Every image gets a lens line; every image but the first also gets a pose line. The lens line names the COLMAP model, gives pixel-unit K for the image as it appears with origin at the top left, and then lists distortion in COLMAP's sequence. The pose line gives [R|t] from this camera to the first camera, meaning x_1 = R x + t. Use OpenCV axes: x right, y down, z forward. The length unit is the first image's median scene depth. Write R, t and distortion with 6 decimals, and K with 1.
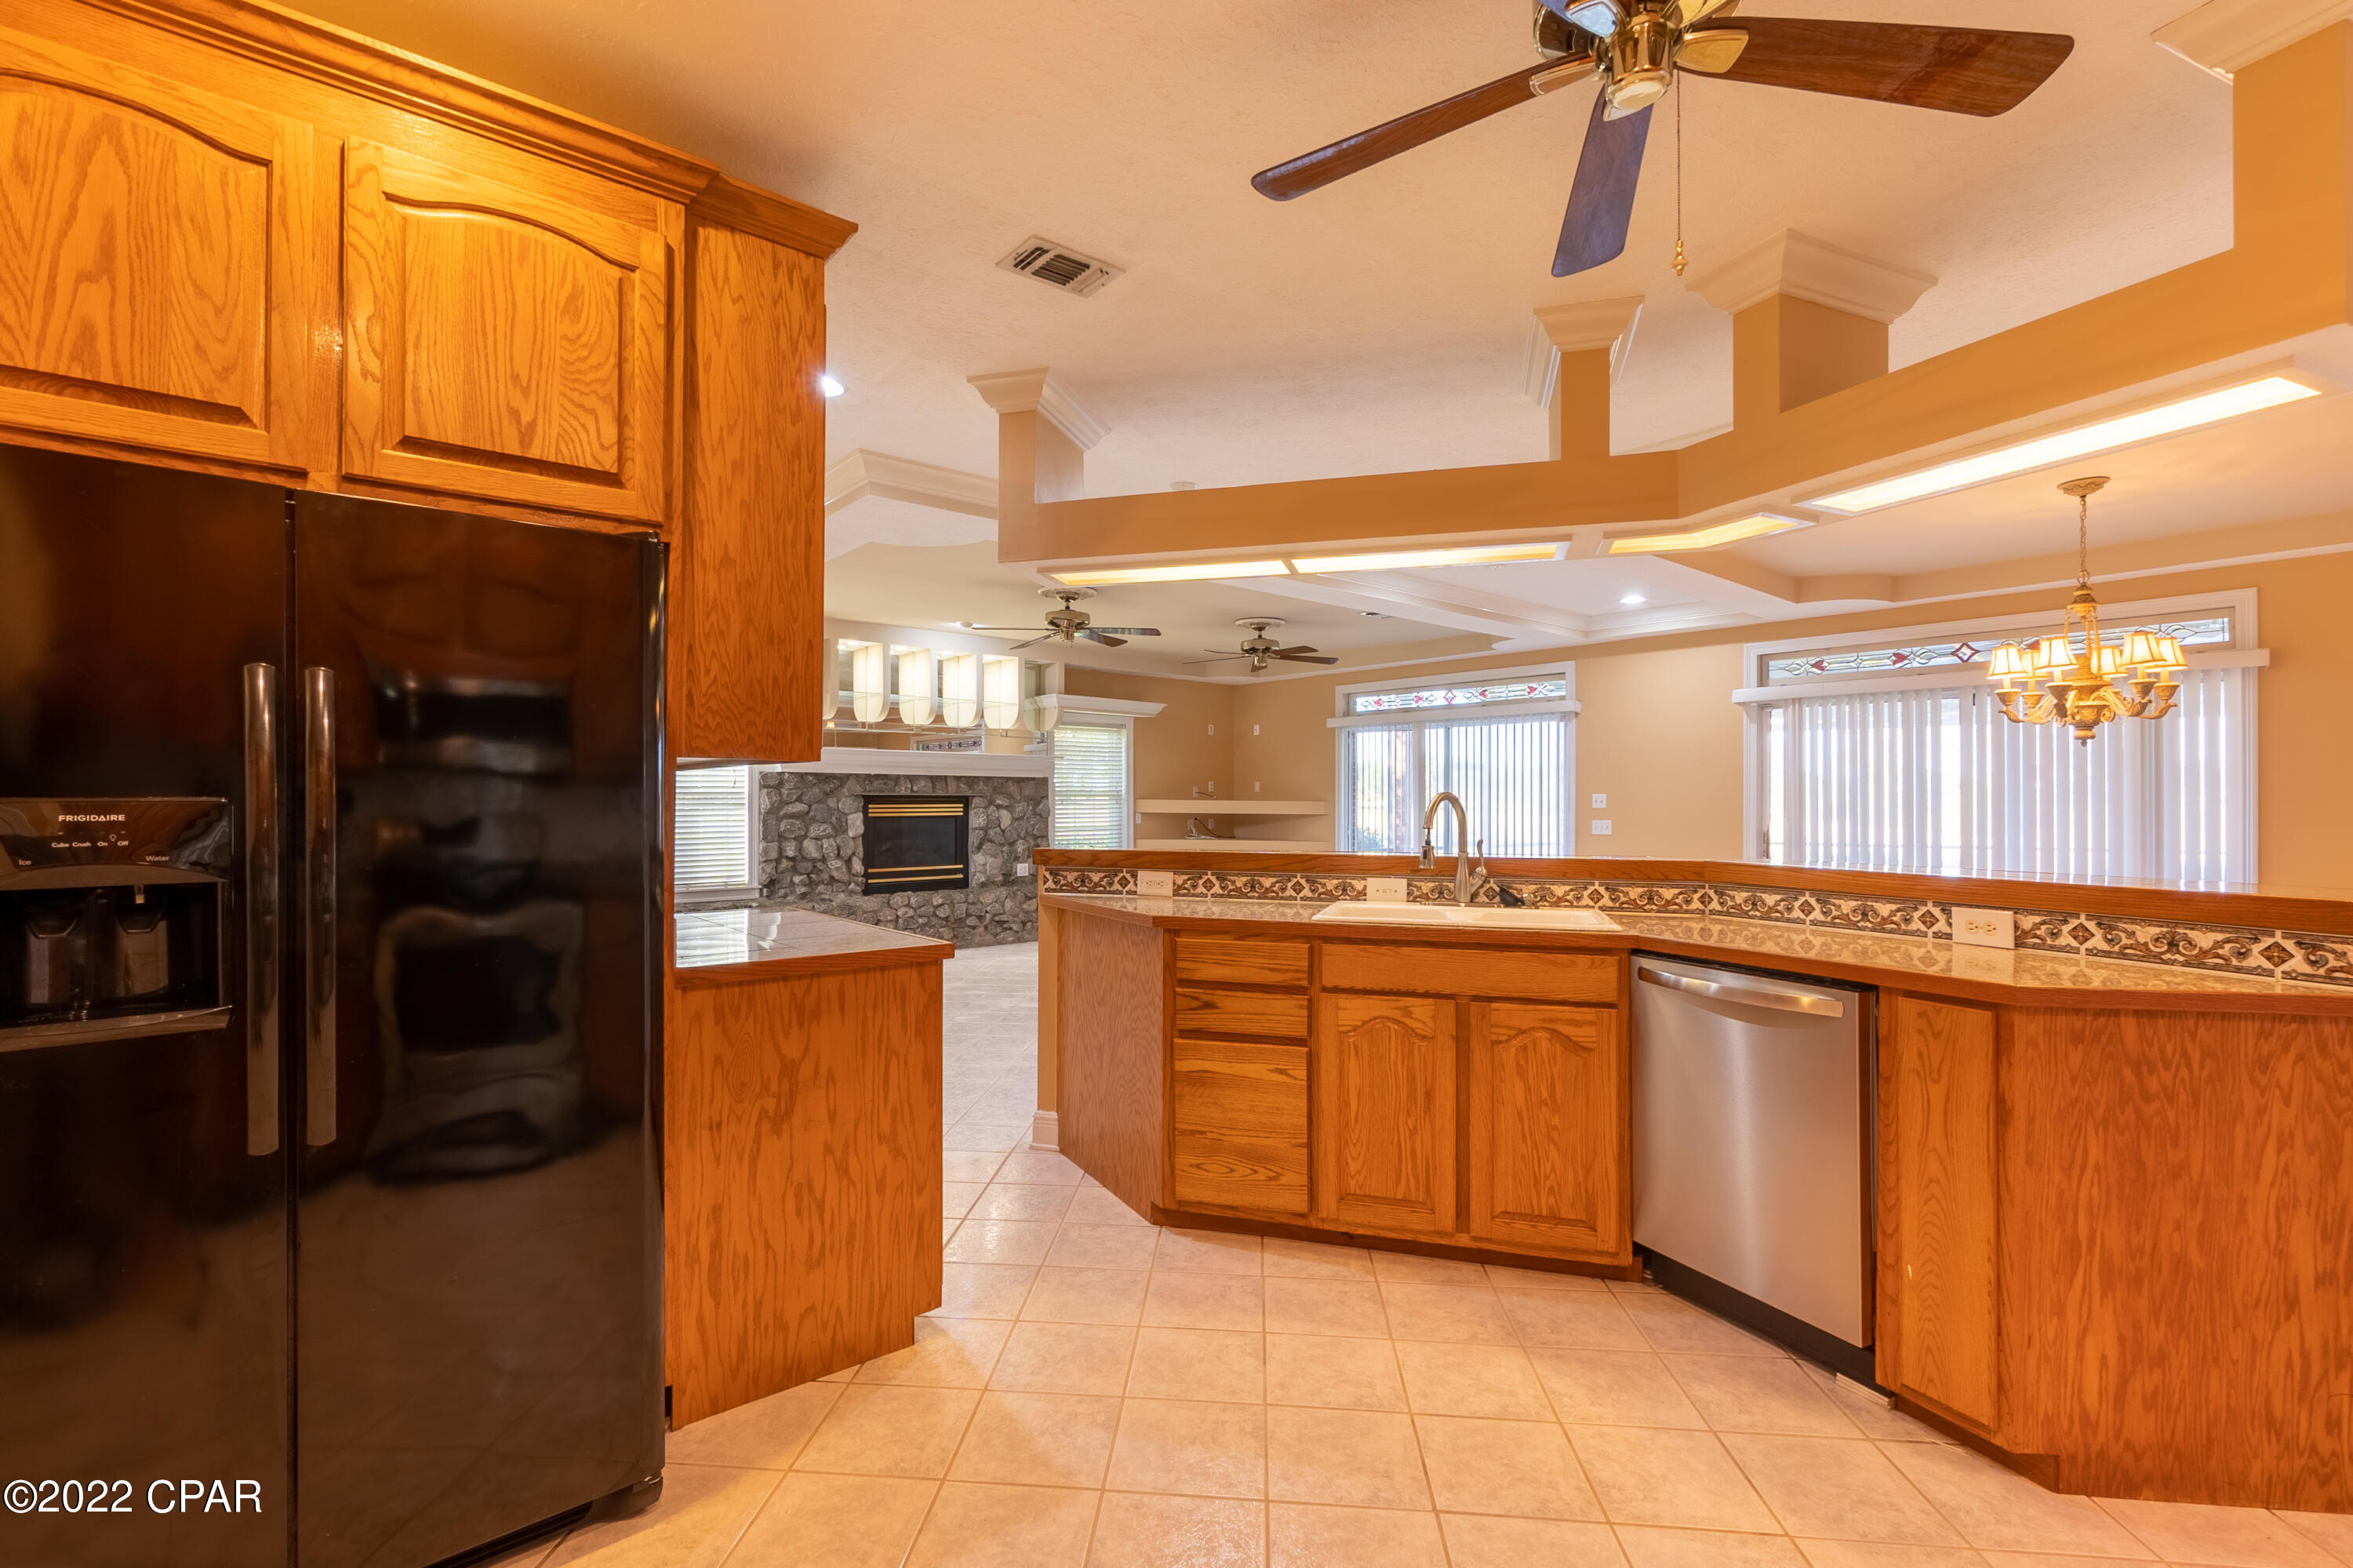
lens RADIAL K [[1046.1, 0, 1169.1], [0, 1046.1, 792.9], [0, 0, 1]] dist [-0.000549, -0.000163]
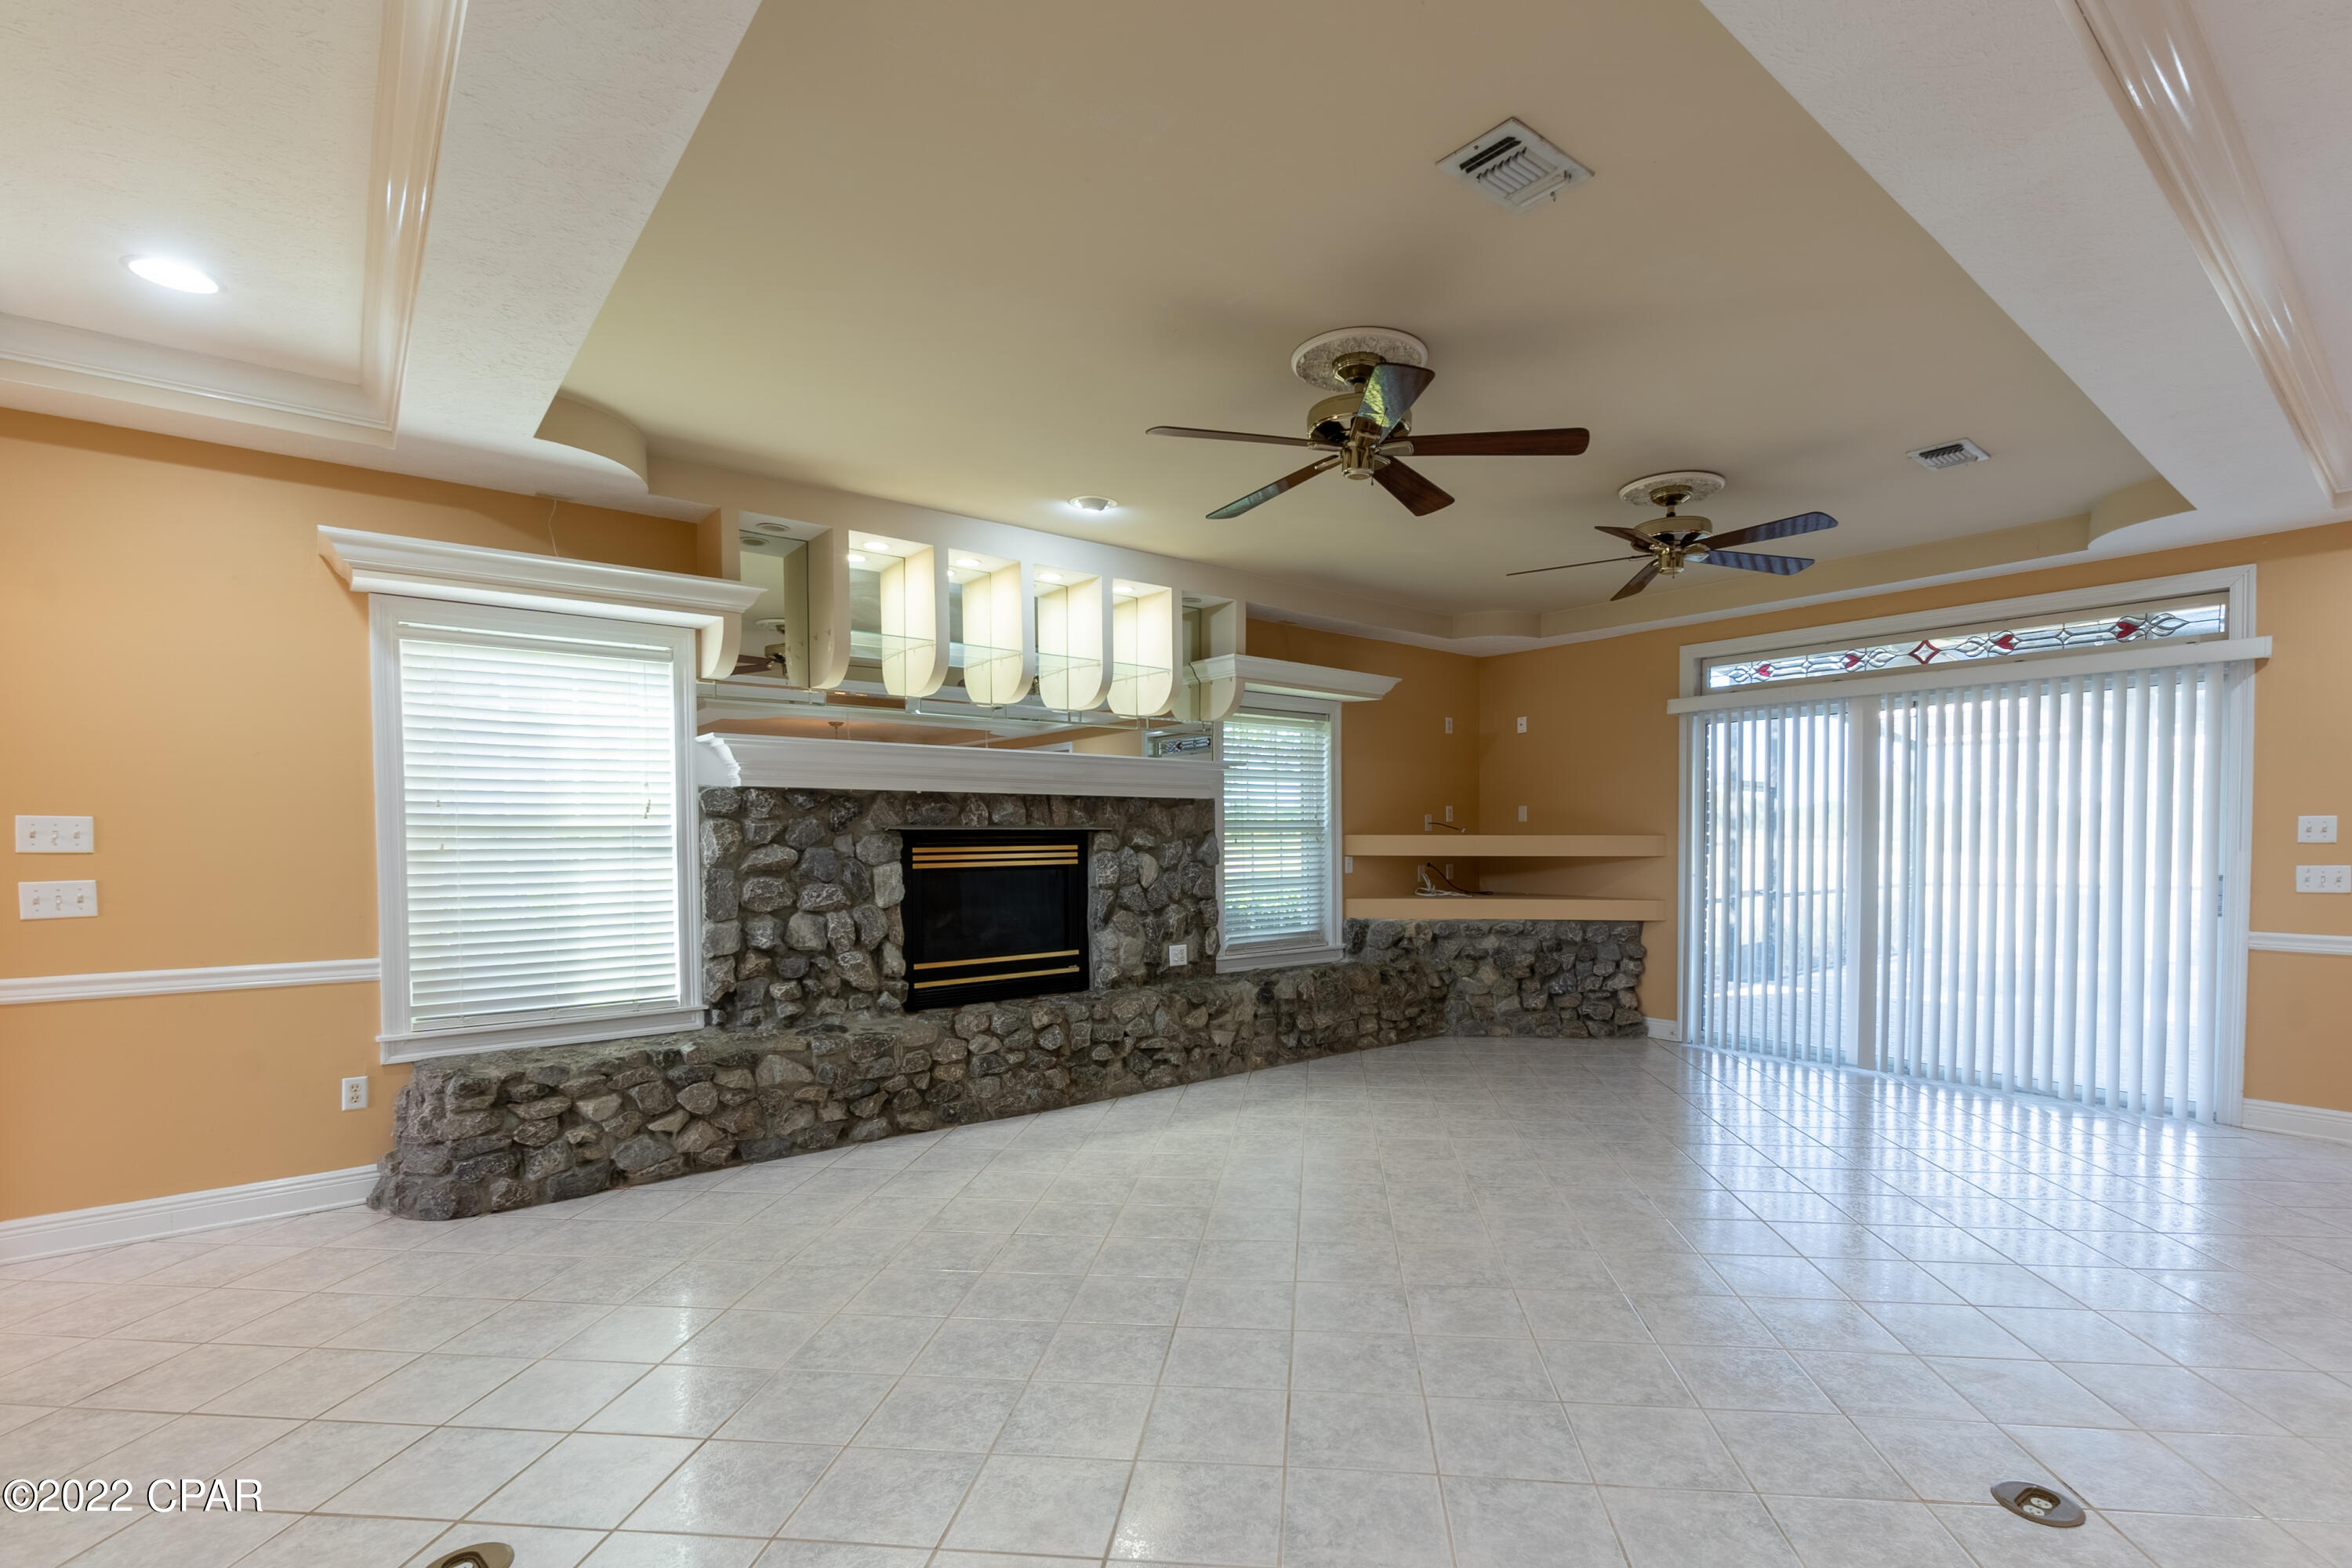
lens RADIAL K [[1075.7, 0, 1241.2], [0, 1075.7, 875.8], [0, 0, 1]] dist [0.001182, -0.000071]
pose [[0.999966, -0.008219, -0.000209, -0.111927], [0.008220, 0.999041, 0.043017, 0.003070], [-0.000144, -0.043017, 0.999074, 0.424432]]
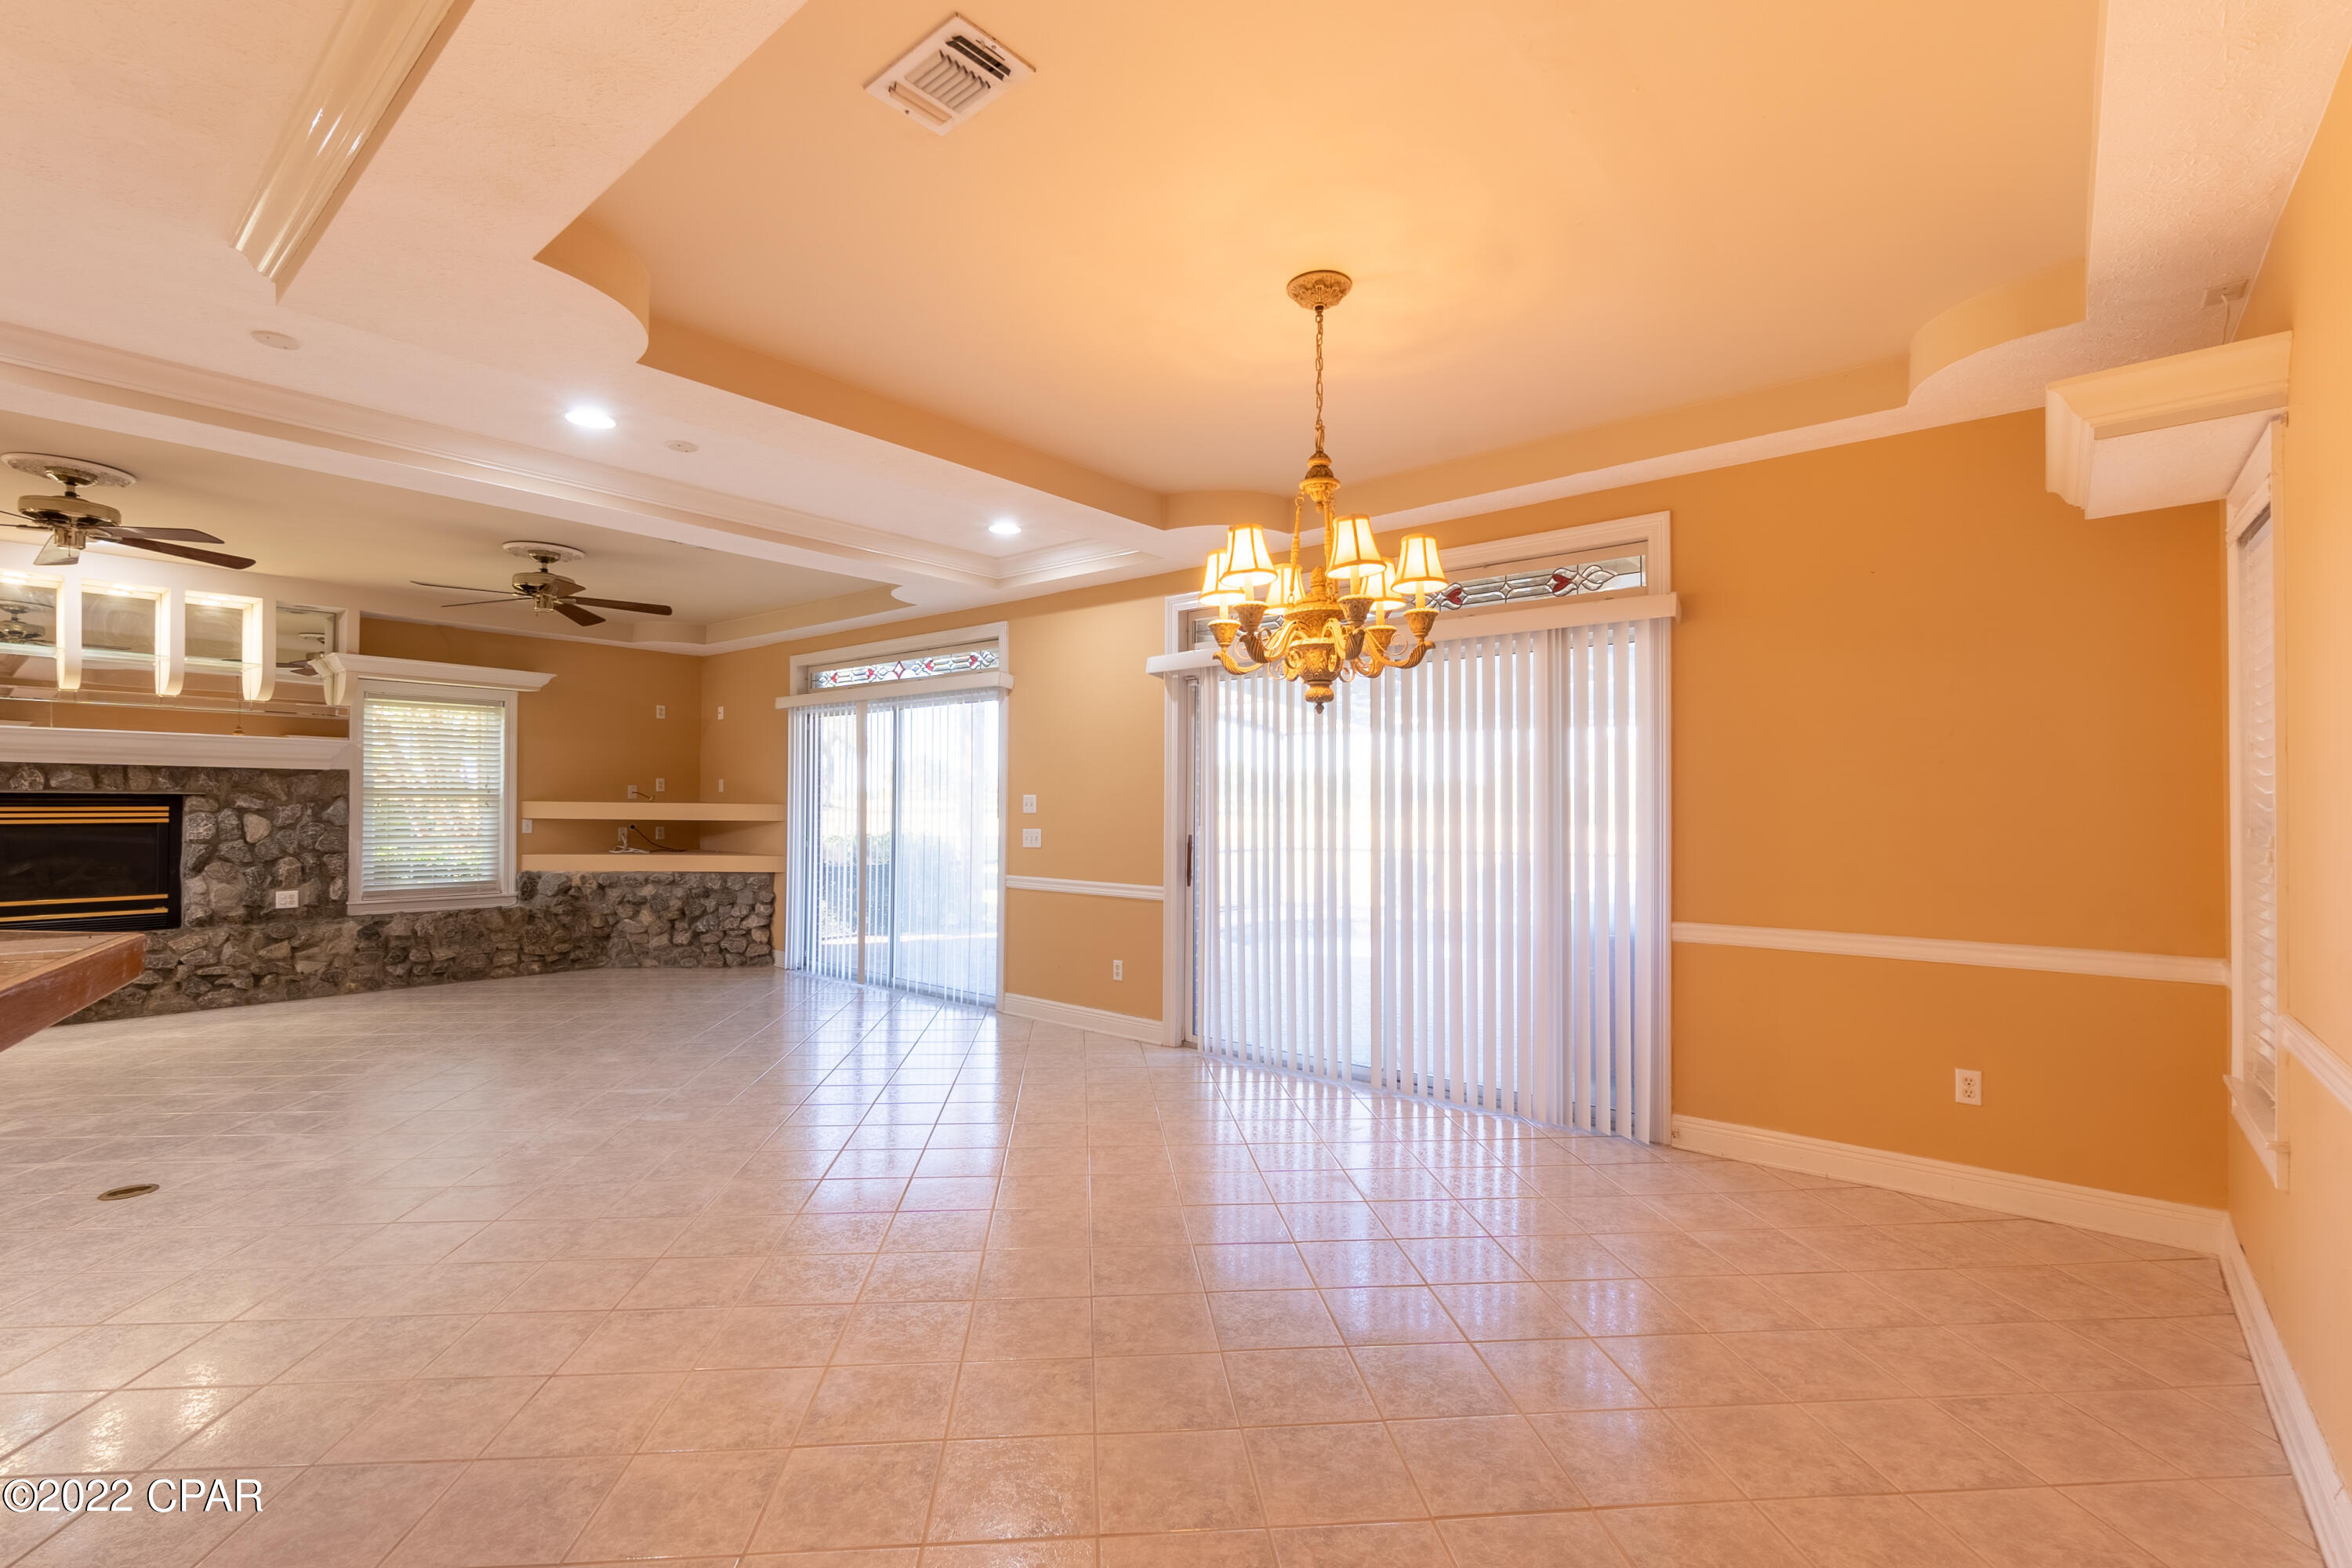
lens RADIAL K [[1051.6, 0, 1157.8], [0, 1051.6, 793.6], [0, 0, 1]] dist [-0.001450, 0.000518]
pose [[0.985500, 0.003952, 0.169630, 0.346997], [-0.003351, 0.999987, -0.003828, 0.002620], [-0.169643, 0.003204, 0.985500, 0.209812]]
